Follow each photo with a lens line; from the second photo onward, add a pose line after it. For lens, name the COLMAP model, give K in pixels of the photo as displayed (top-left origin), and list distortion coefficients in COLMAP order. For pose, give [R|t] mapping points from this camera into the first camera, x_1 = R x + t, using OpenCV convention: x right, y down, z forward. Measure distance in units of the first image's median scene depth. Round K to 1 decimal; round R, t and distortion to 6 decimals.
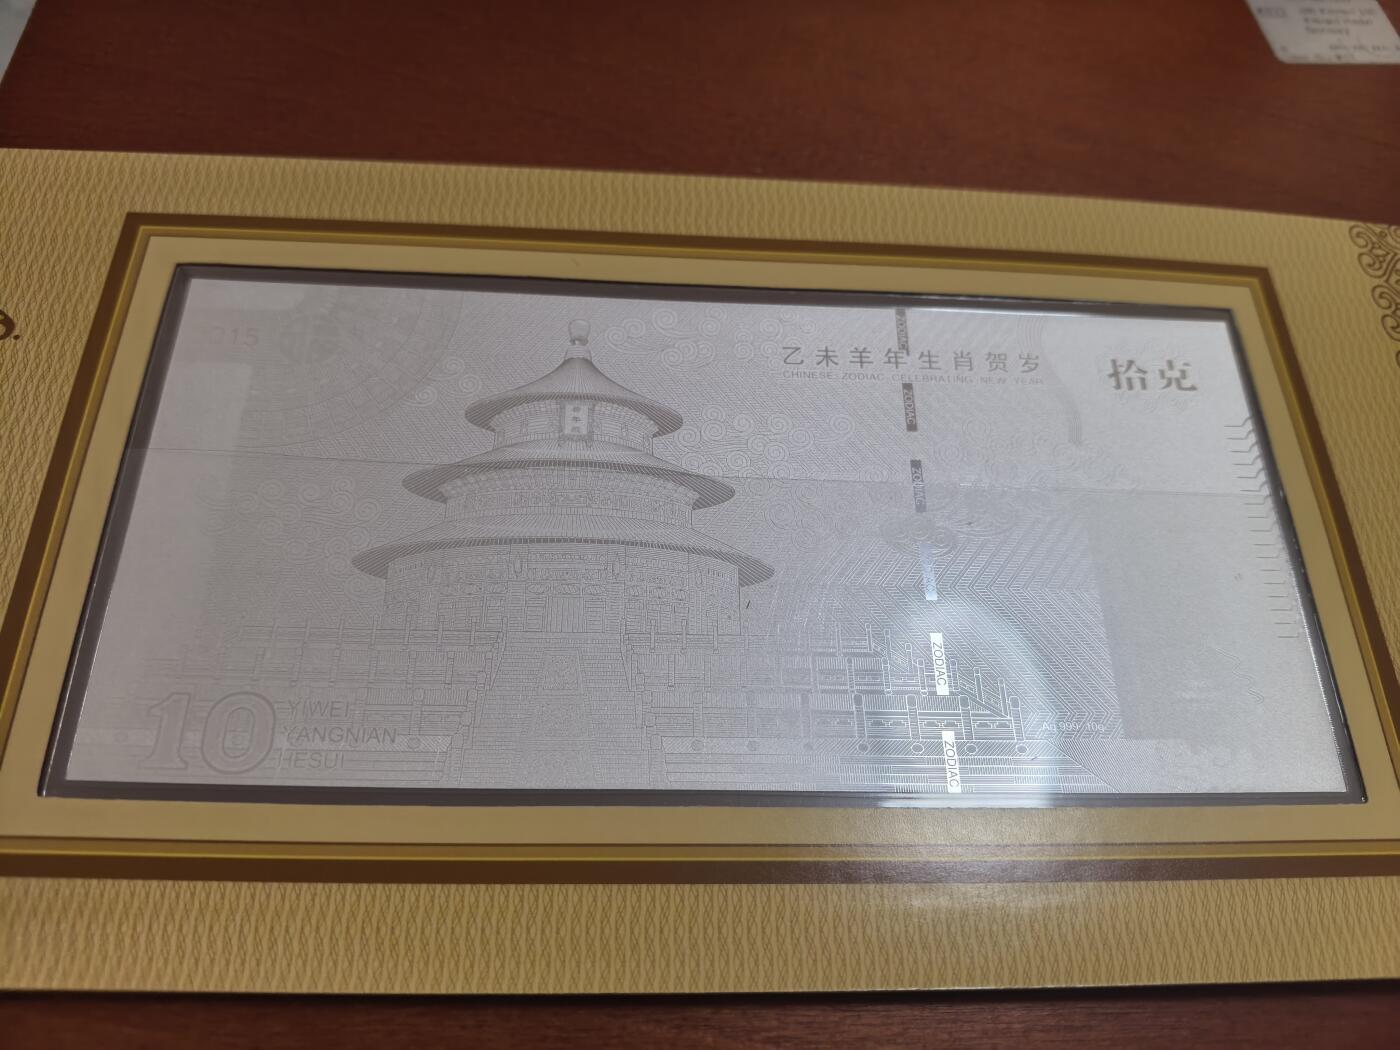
lens RADIAL K [[976.0, 0, 697.6], [0, 976.0, 321.6], [0, 0, 1]] dist [-0.026354, -0.001444]
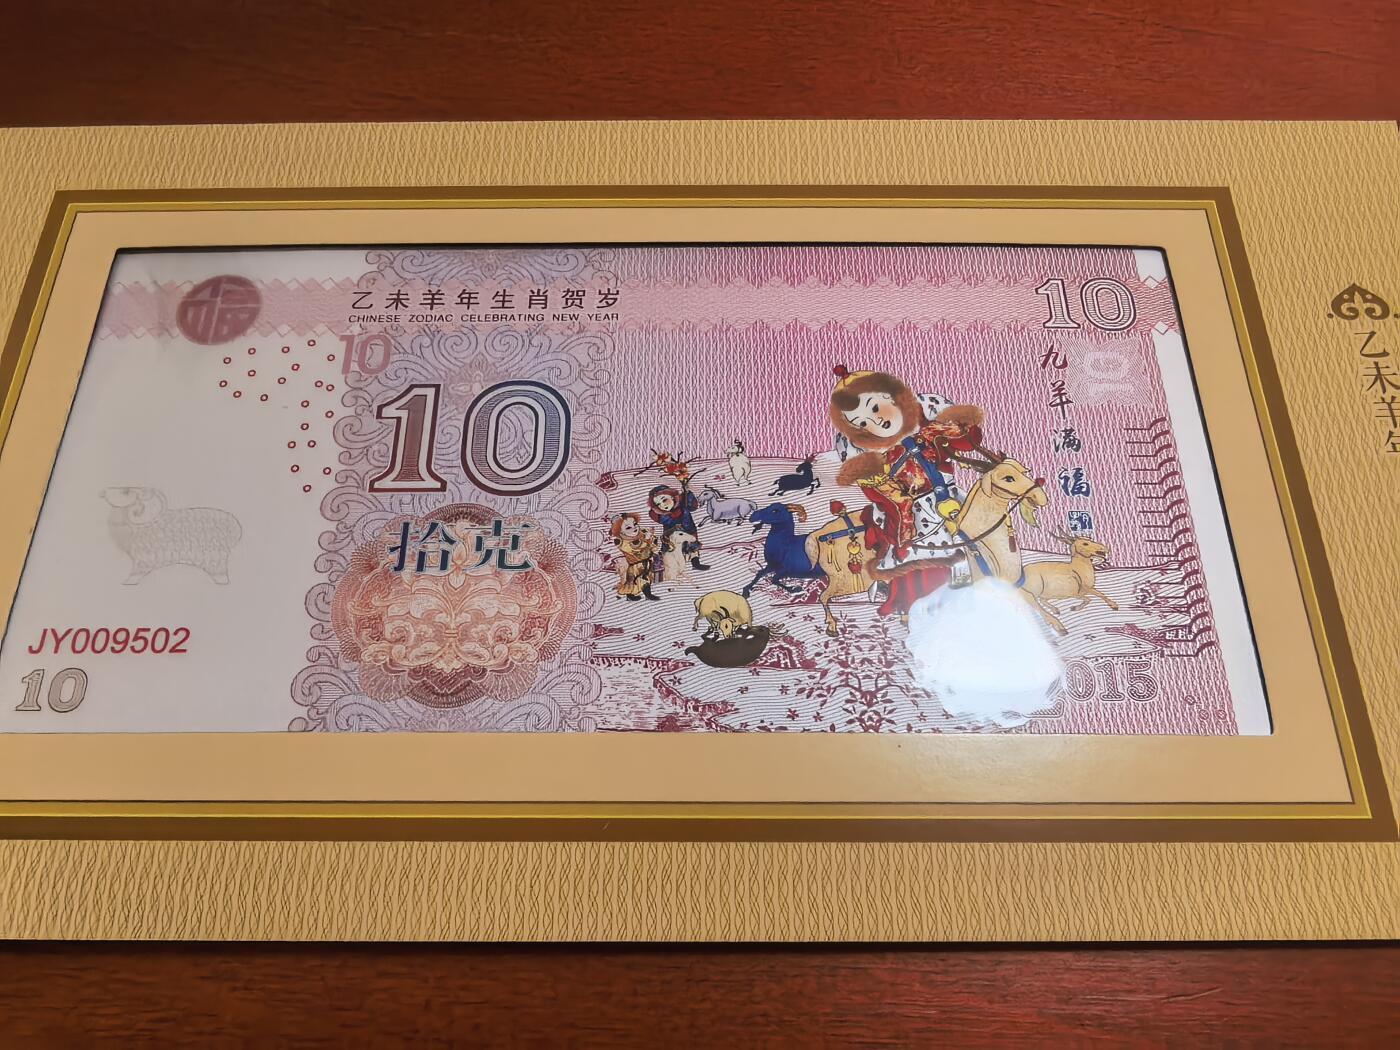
lens RADIAL K [[989.7, 0, 701.4], [0, 989.7, 308.2], [0, 0, 1]] dist [-0.002760, -0.003036]
pose [[0.995763, -0.041458, -0.082080, 0.167489], [0.044060, 0.998574, 0.030154, 0.009031], [0.080713, -0.033643, 0.996169, 0.015418]]
